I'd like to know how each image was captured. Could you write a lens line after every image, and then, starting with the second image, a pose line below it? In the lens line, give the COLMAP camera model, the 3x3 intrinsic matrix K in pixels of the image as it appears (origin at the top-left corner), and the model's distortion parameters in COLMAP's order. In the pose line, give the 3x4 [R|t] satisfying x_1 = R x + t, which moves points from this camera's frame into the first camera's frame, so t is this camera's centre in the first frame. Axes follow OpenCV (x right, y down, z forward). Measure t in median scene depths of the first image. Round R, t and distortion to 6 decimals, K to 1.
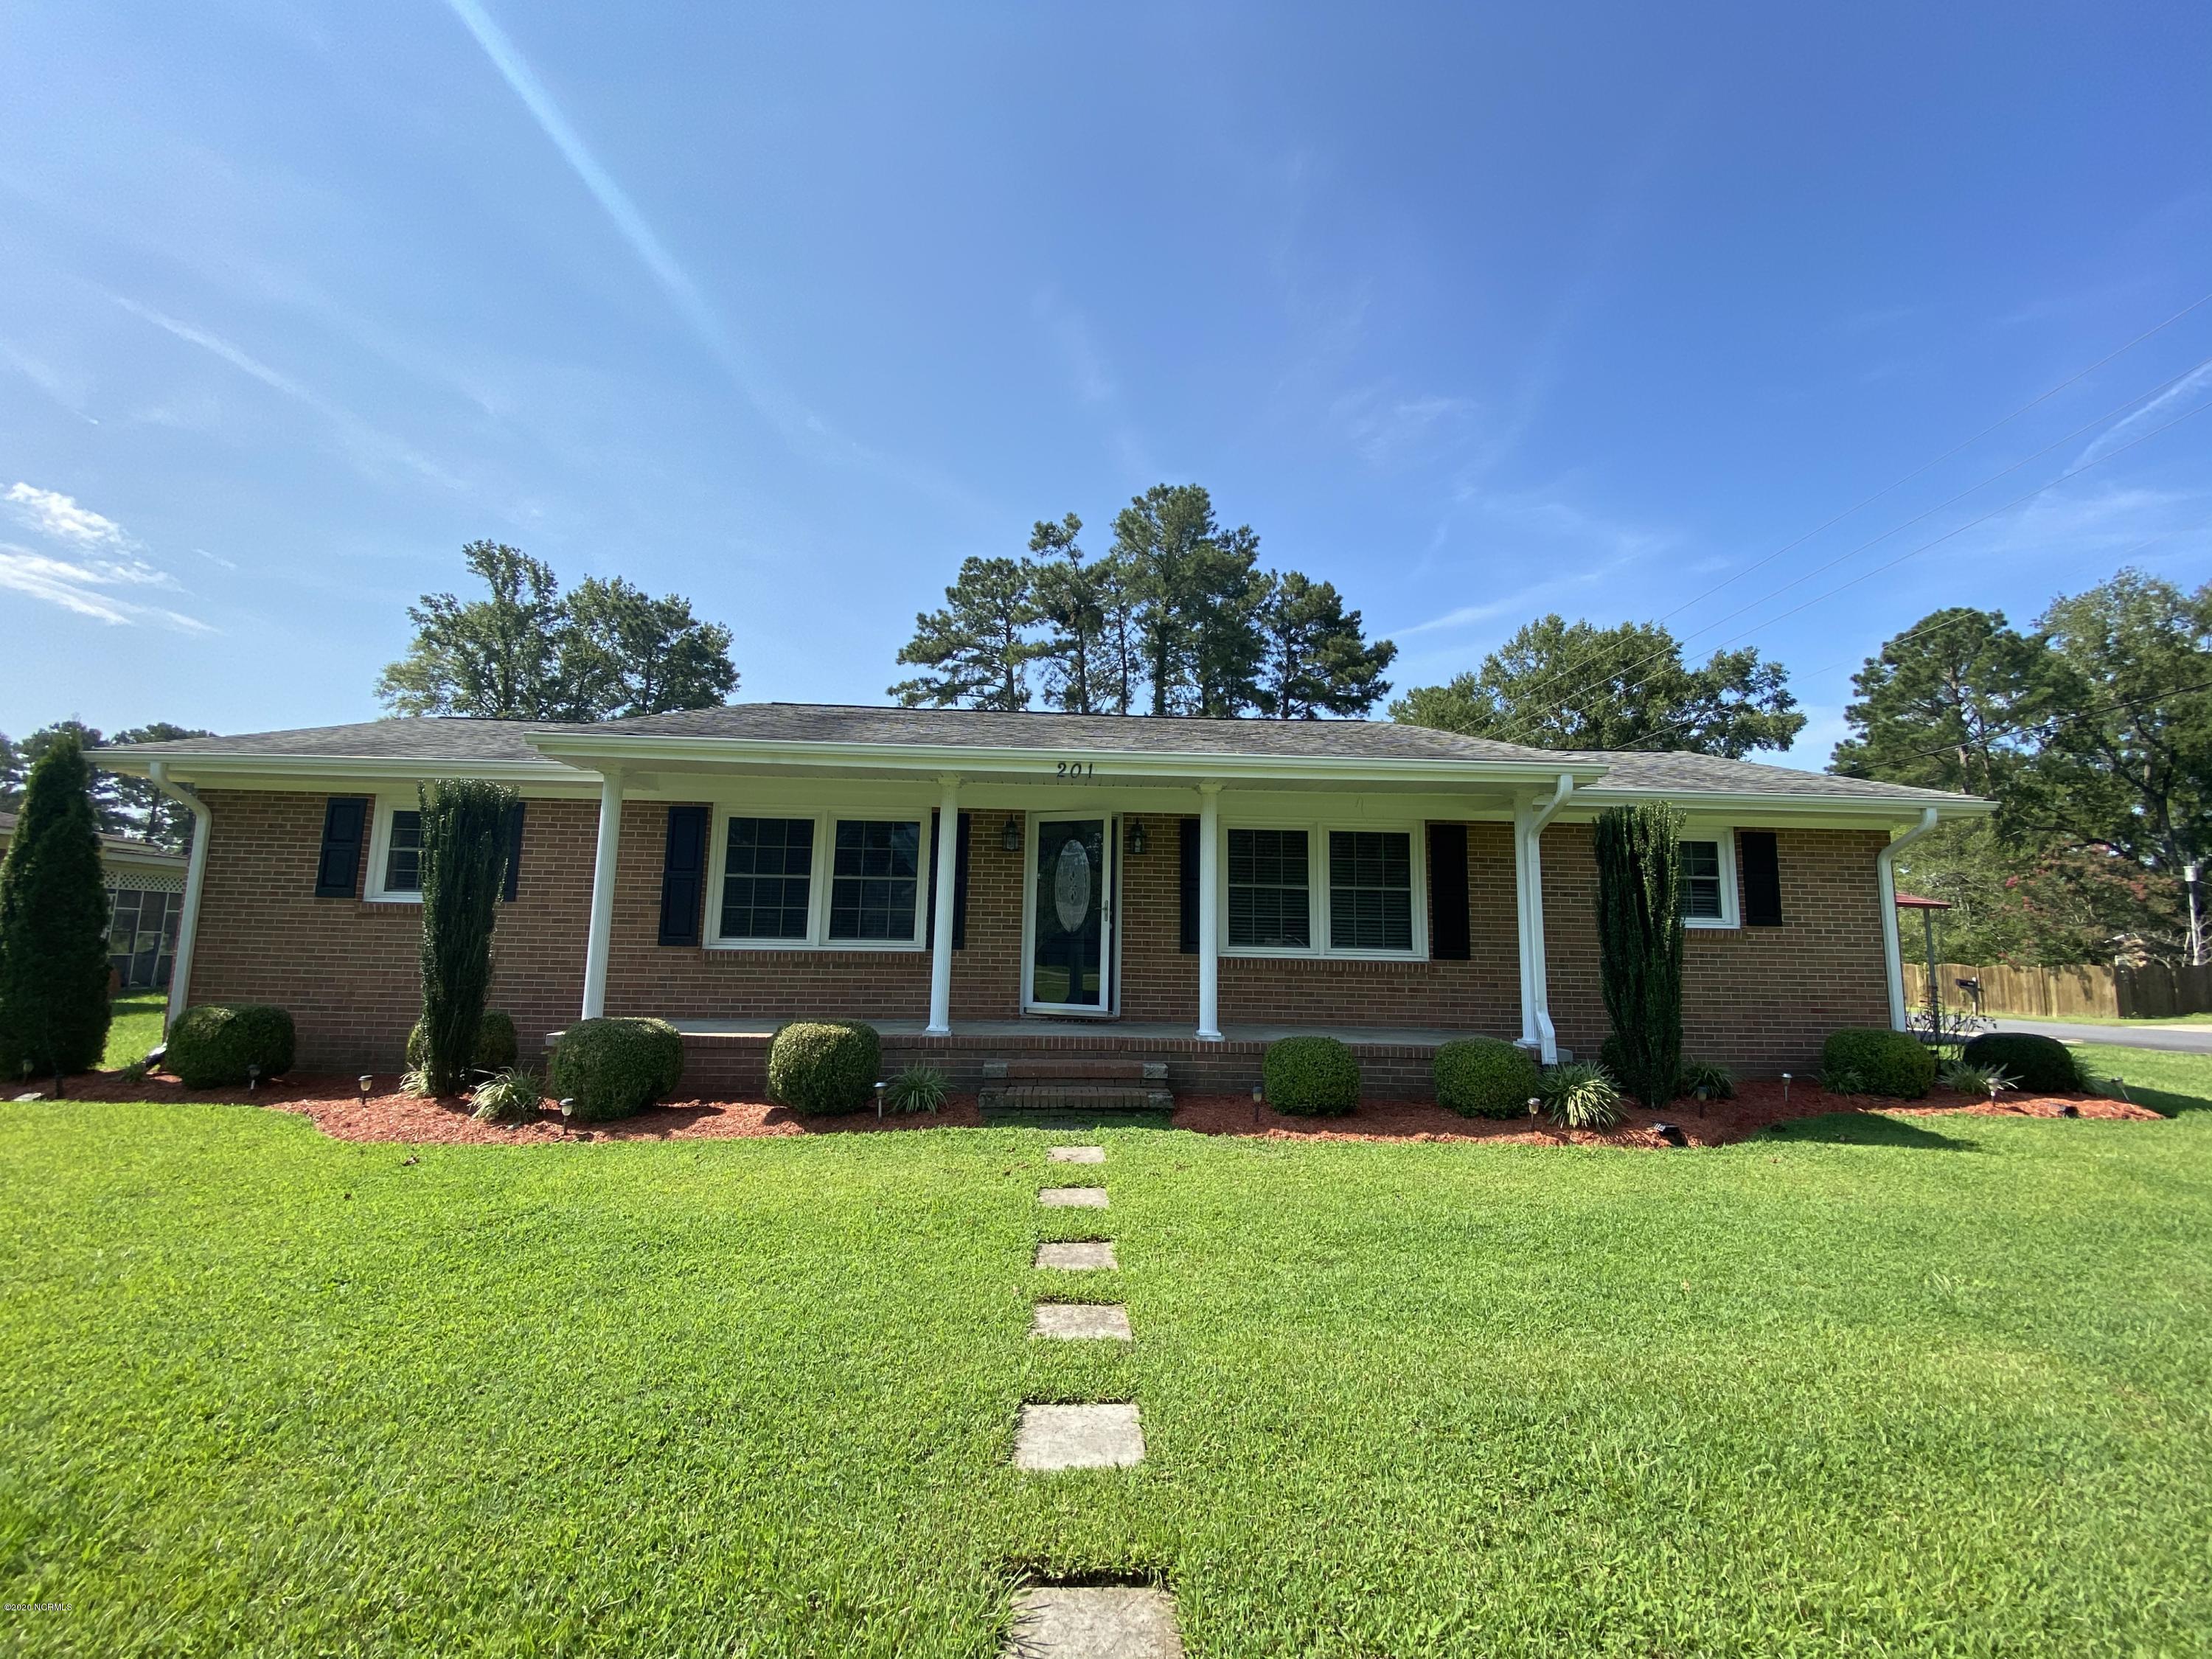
lens RADIAL K [[909.8, 0, 1098.0], [0, 909.8, 846.4], [0, 0, 1]] dist [0.011696, -0.015579]
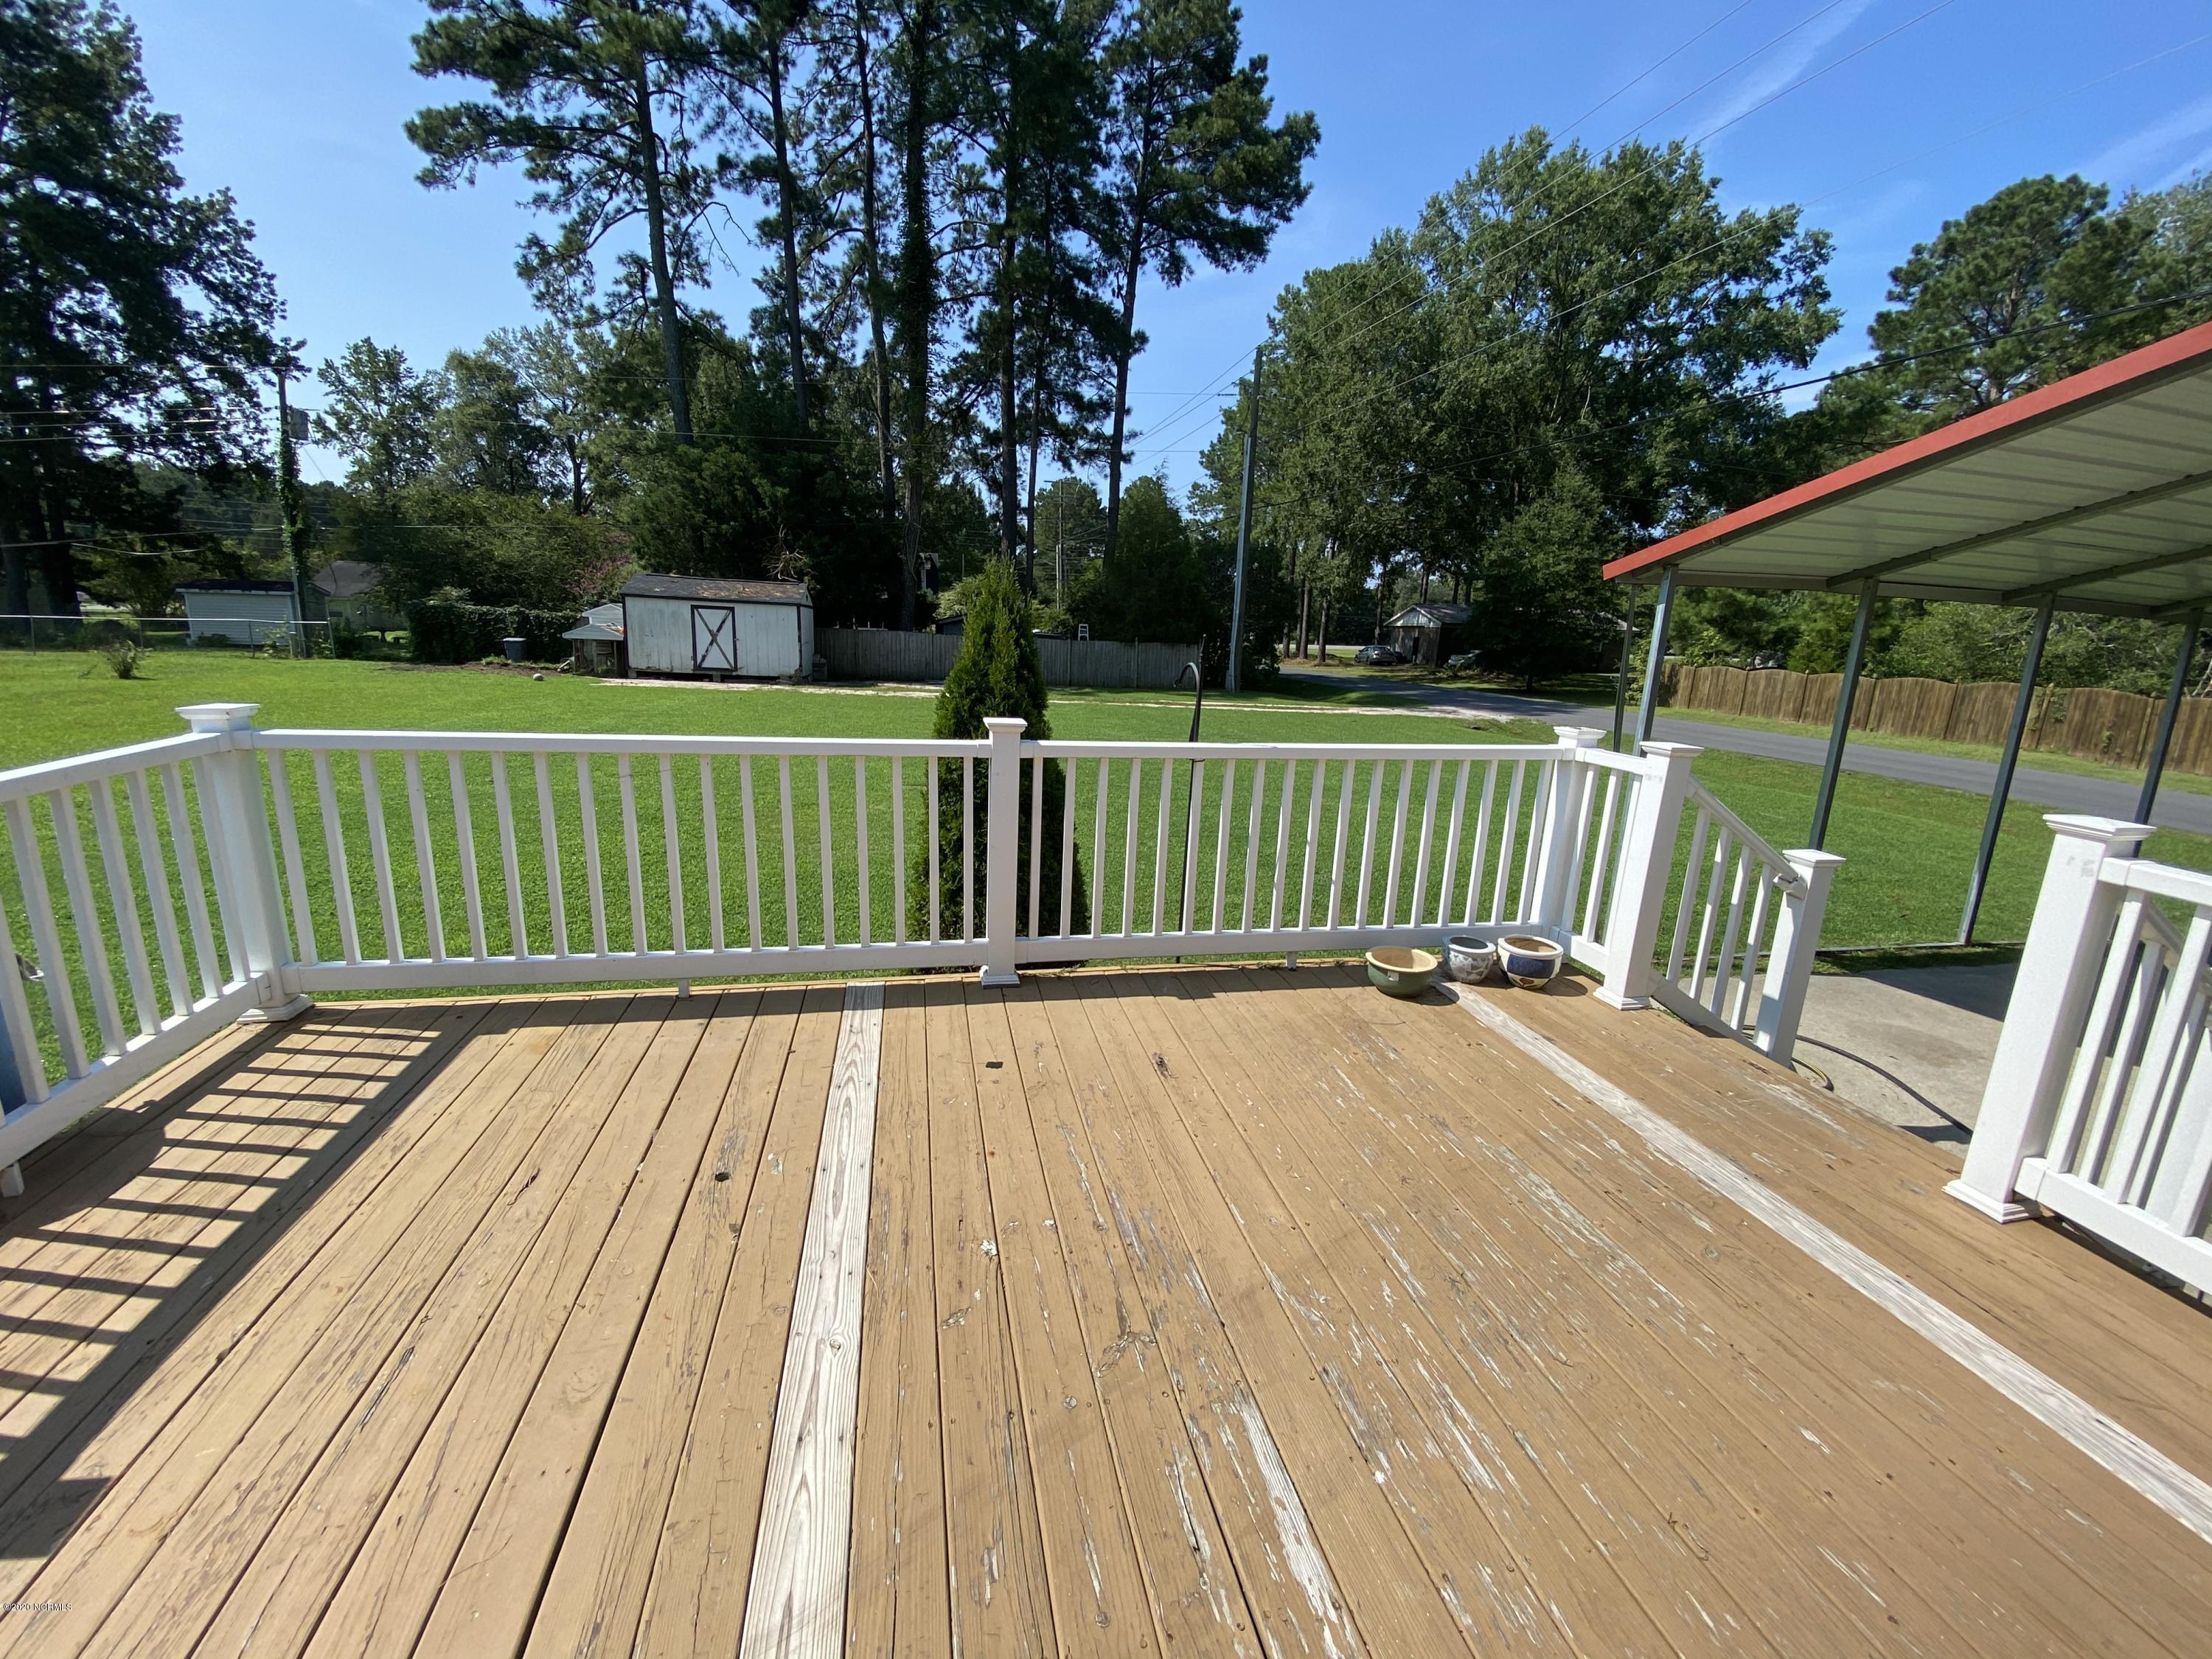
lens RADIAL K [[899.4, 0, 1098.6], [0, 899.4, 832.2], [0, 0, 1]] dist [0.008038, -0.014997]
pose [[0.986838, -0.014734, 0.161042, 0.073846], [-0.041302, 0.939852, 0.339077, 0.024595], [-0.156352, -0.341265, 0.926872, 0.288508]]
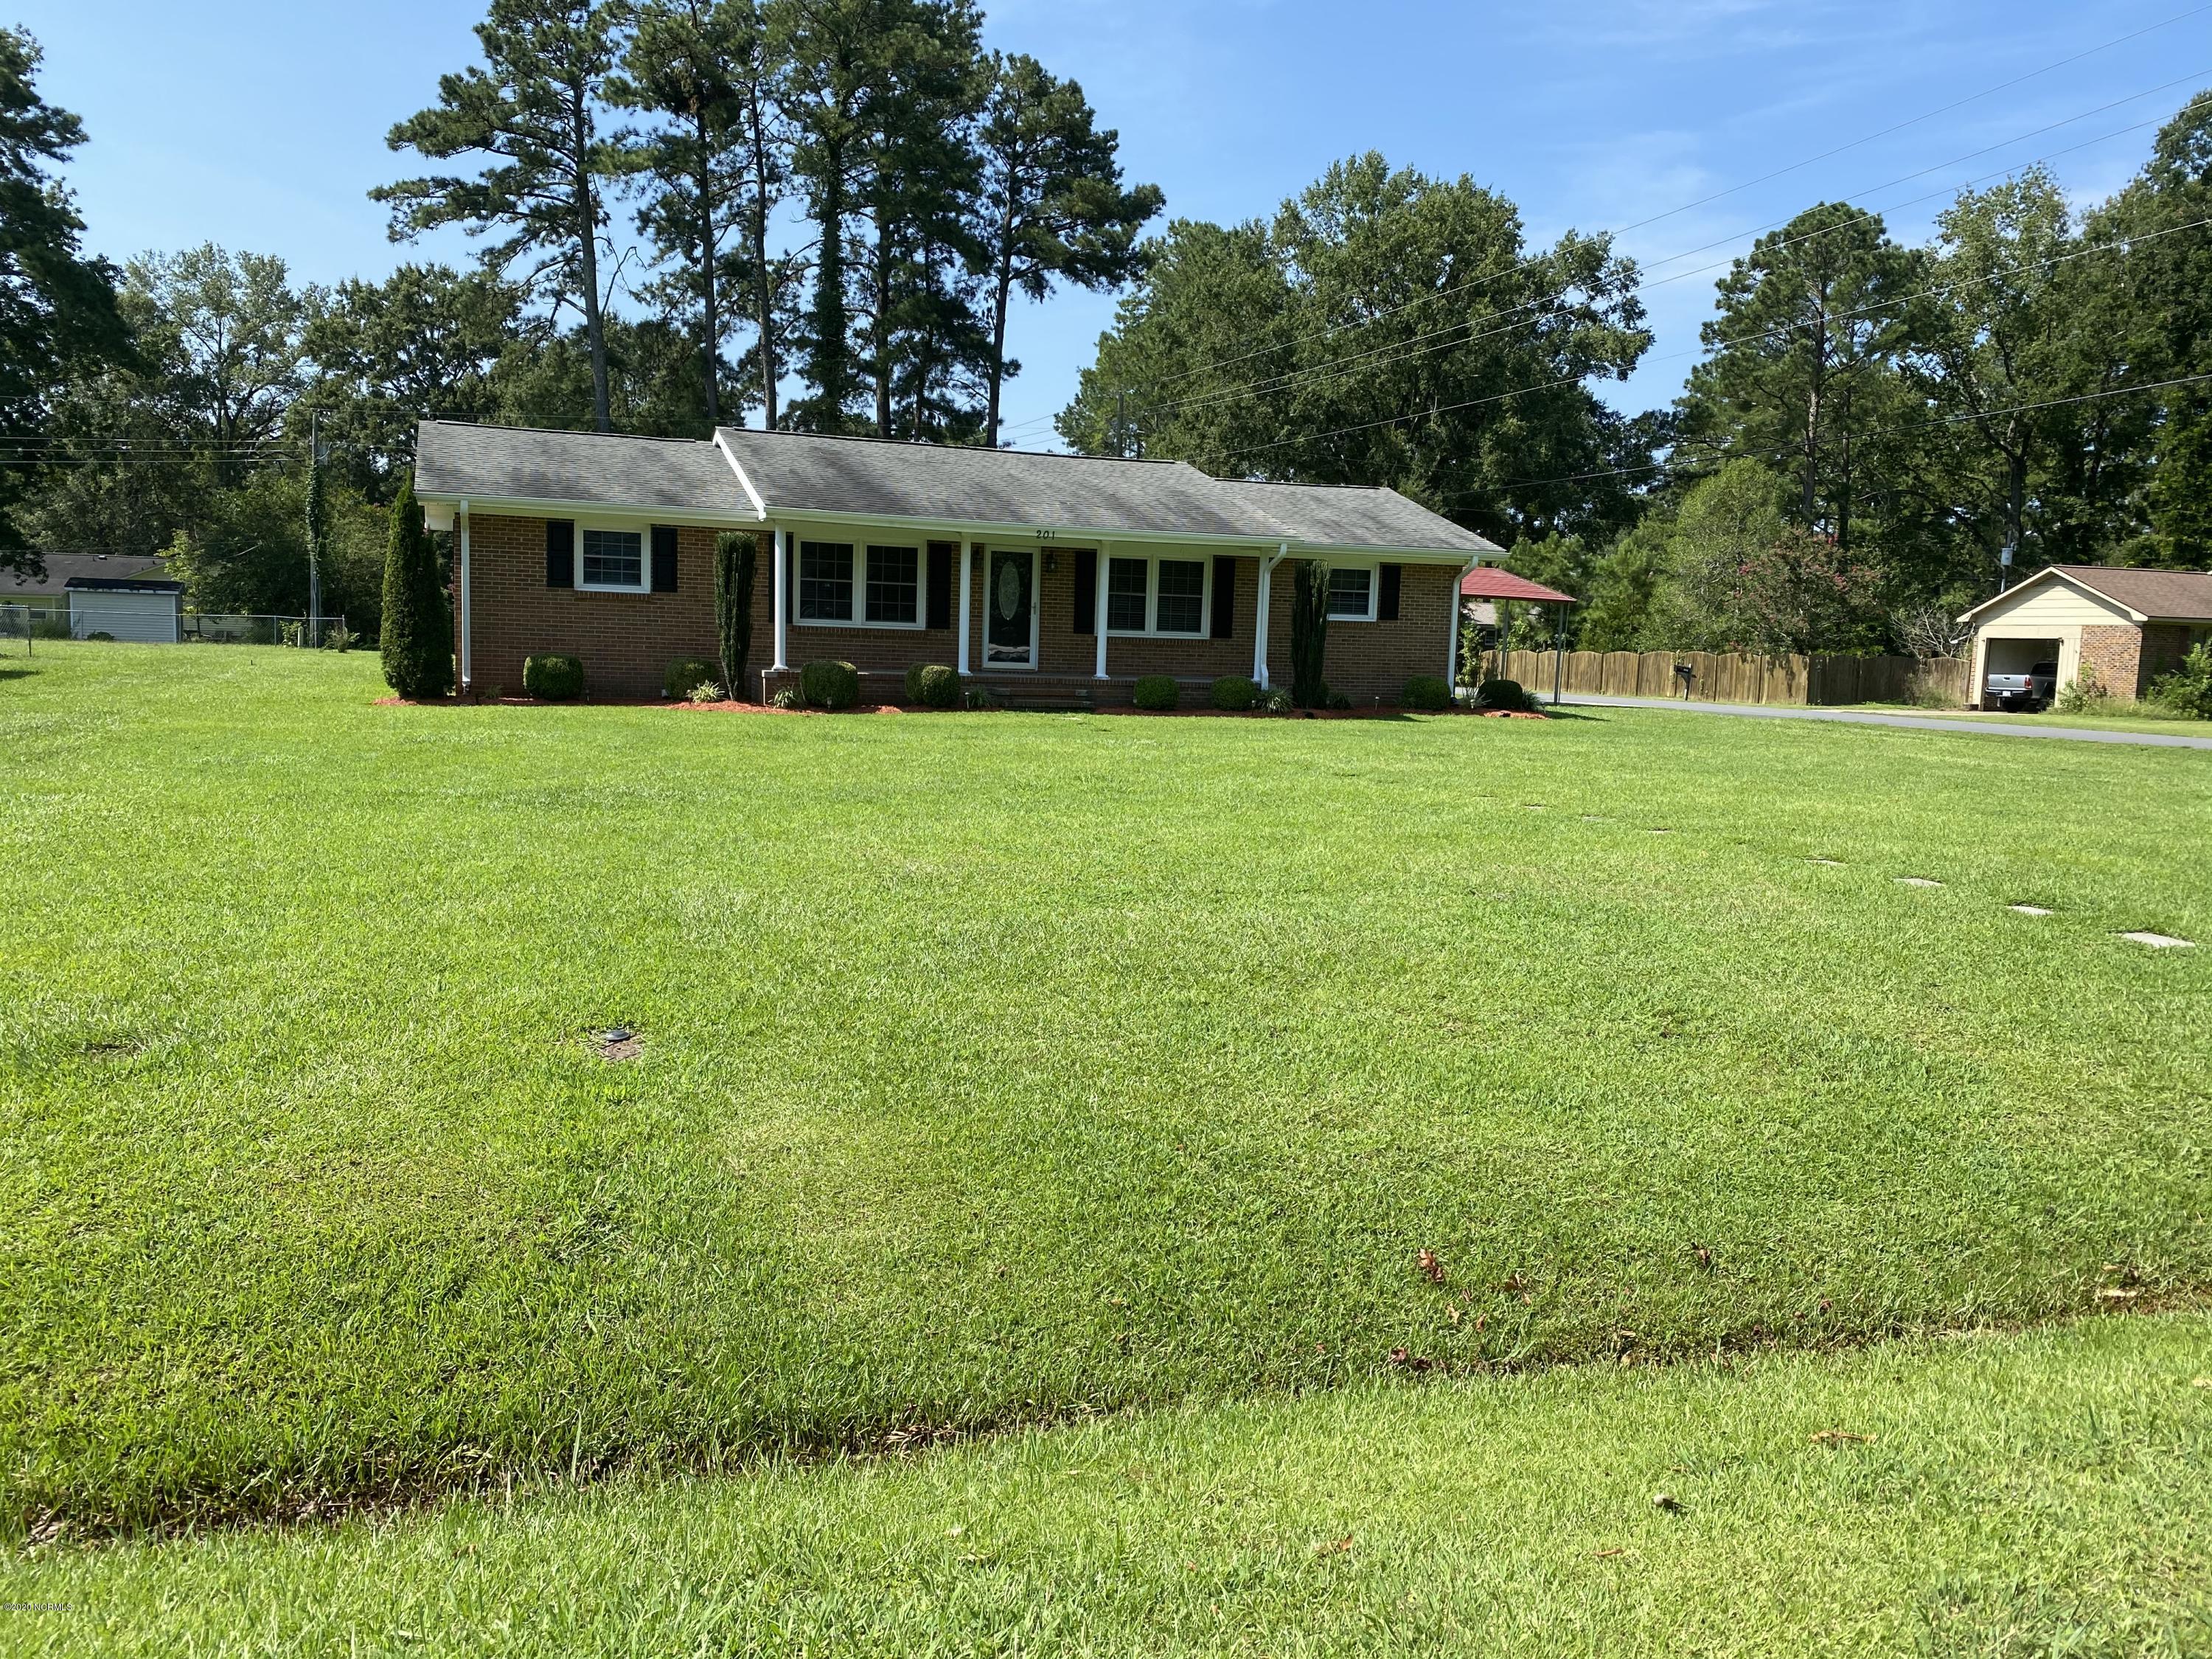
lens RADIAL K [[1681.9, 0, 1109.5], [0, 1681.9, 828.9], [0, 0, 1]] dist [0.019938, -0.003011]
pose [[0.950910, -0.020384, 0.308794, -0.117347], [-0.052905, 0.972431, 0.227108, -0.034702], [-0.304911, -0.232296, 0.923617, -0.285142]]
